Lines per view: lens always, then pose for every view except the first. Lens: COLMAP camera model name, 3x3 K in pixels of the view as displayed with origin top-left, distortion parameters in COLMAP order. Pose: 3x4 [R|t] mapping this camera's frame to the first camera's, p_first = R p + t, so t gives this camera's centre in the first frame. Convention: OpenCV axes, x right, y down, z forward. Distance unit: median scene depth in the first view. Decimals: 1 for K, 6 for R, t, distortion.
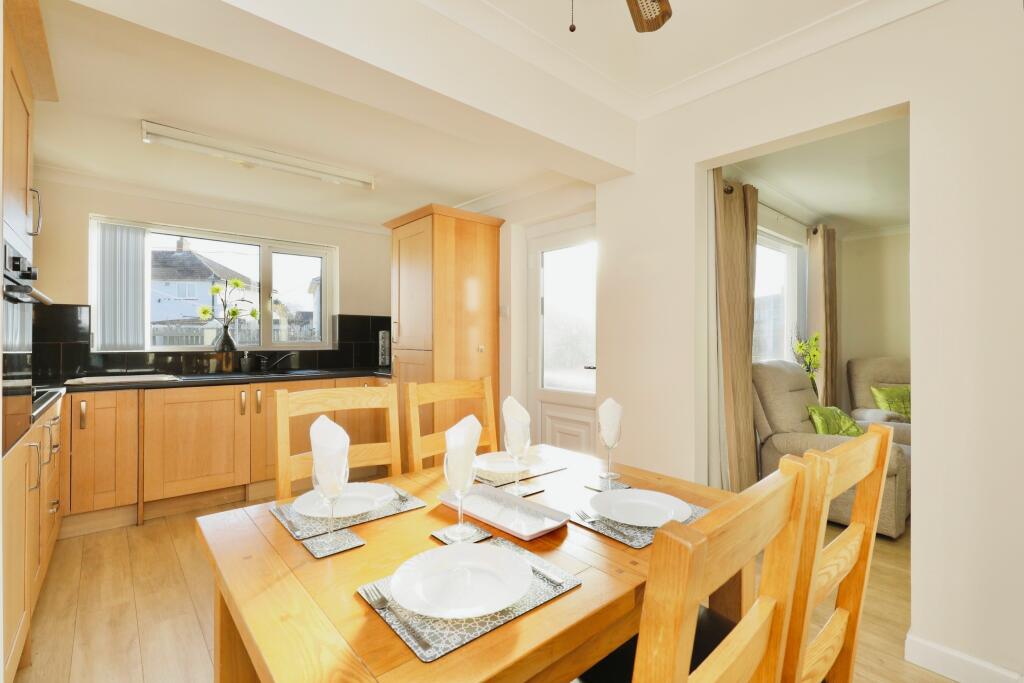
lens RADIAL K [[459.6, 0, 517.7], [0, 459.6, 339.6], [0, 0, 1]] dist [-0.001846, -0.000522]
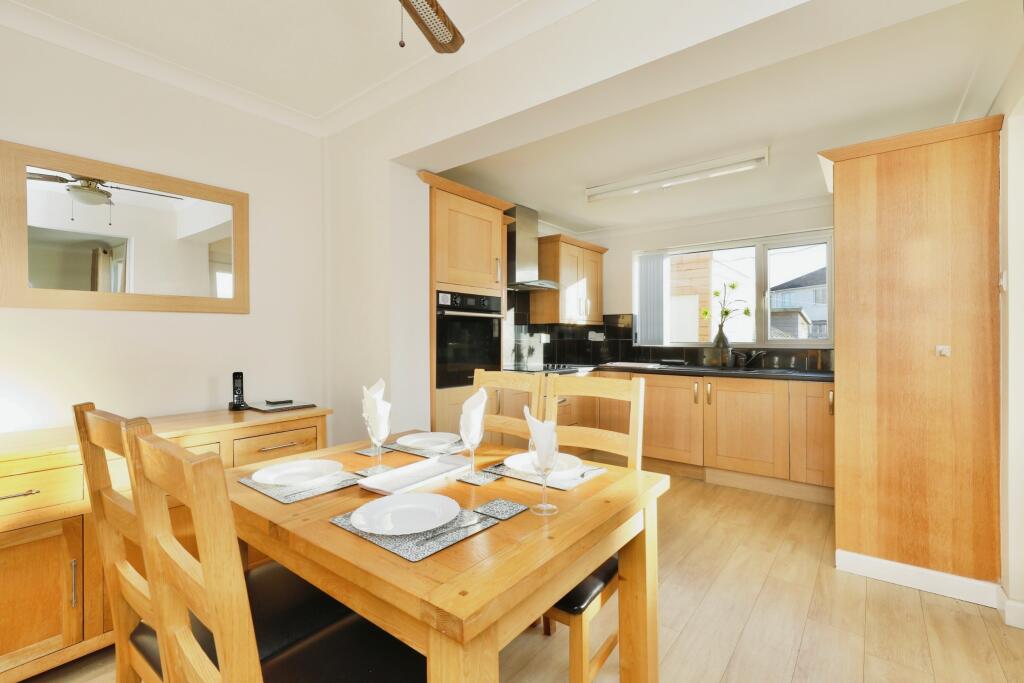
lens RADIAL K [[459.6, 0, 516.3], [0, 459.6, 338.8], [0, 0, 1]] dist [-0.001846, -0.000522]
pose [[0.174336, -0.002139, -0.984684, 0.399489], [0.003302, 0.999993, -0.001587, 0.004072], [0.984681, -0.002975, 0.174342, 0.330629]]
